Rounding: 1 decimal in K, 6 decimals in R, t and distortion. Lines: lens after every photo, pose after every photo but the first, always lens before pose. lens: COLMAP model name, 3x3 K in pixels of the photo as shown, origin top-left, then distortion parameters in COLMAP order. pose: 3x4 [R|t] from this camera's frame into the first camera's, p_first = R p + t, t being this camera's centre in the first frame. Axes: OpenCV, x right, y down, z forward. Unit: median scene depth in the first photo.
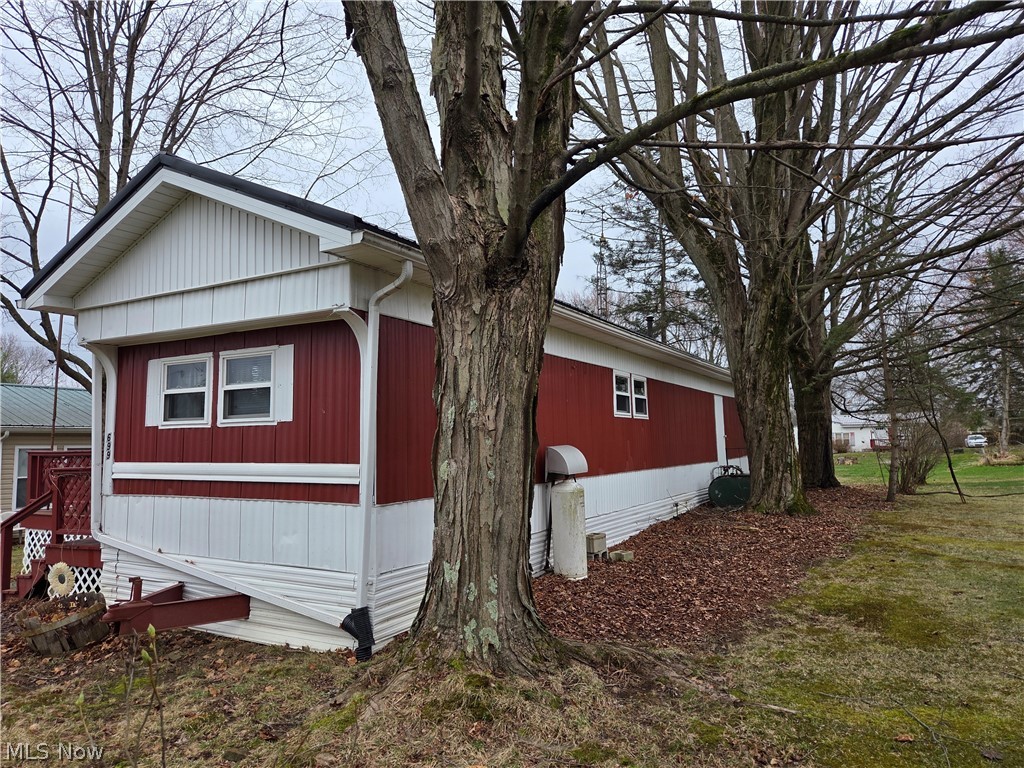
lens RADIAL K [[677.6, 0, 512.0], [0, 677.6, 384.0], [0, 0, 1]] dist [0.066112, -0.053551]
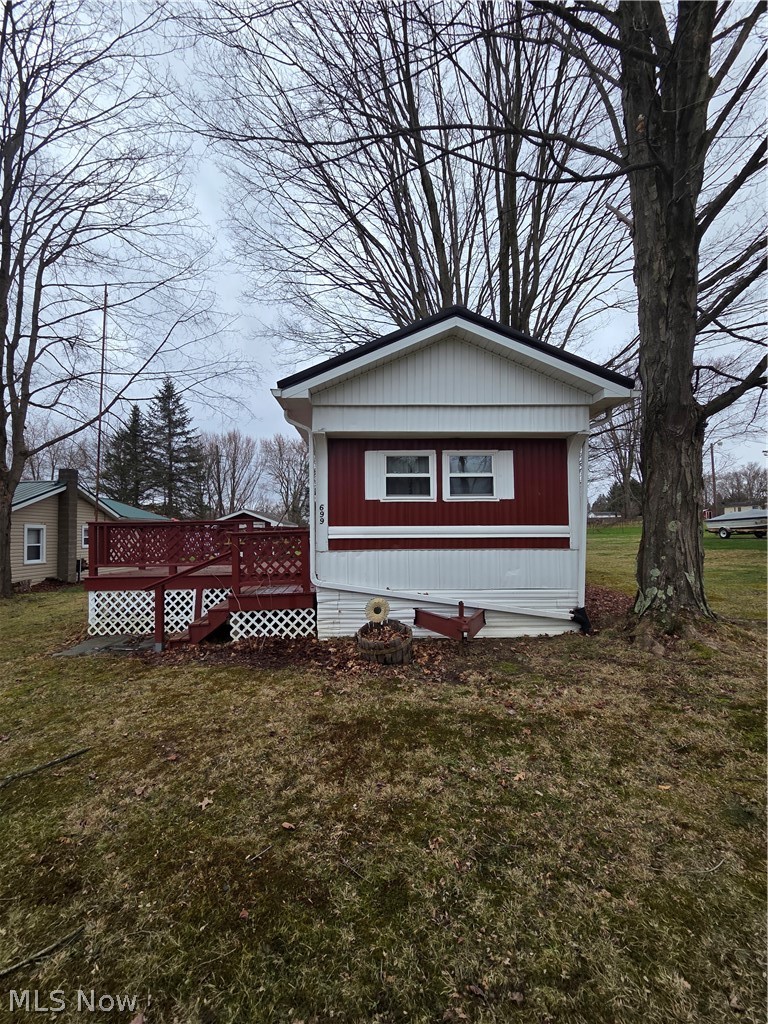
lens RADIAL K [[414.3, 0, 385.7], [0, 414.3, 517.0], [0, 0, 1]] dist [0.001488, 0.000100]
pose [[0.857950, 0.023700, 0.513186, -0.973679], [-0.046501, 0.998417, 0.031632, 0.072035], [-0.511624, -0.051002, 0.857695, 0.295082]]
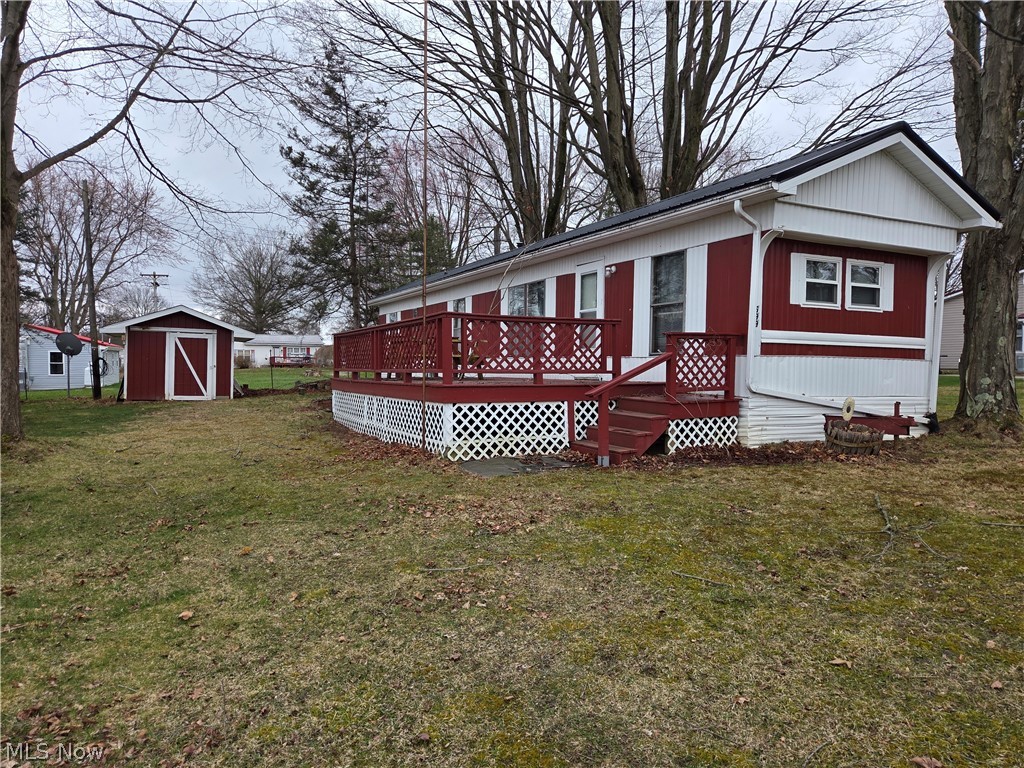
lens RADIAL K [[677.6, 0, 512.0], [0, 677.6, 384.0], [0, 0, 1]] dist [0.066112, -0.053551]
pose [[0.561993, -0.001915, 0.827140, -2.029846], [-0.093940, 0.993379, 0.066126, 0.188171], [-0.821790, -0.114864, 0.558093, 0.732312]]
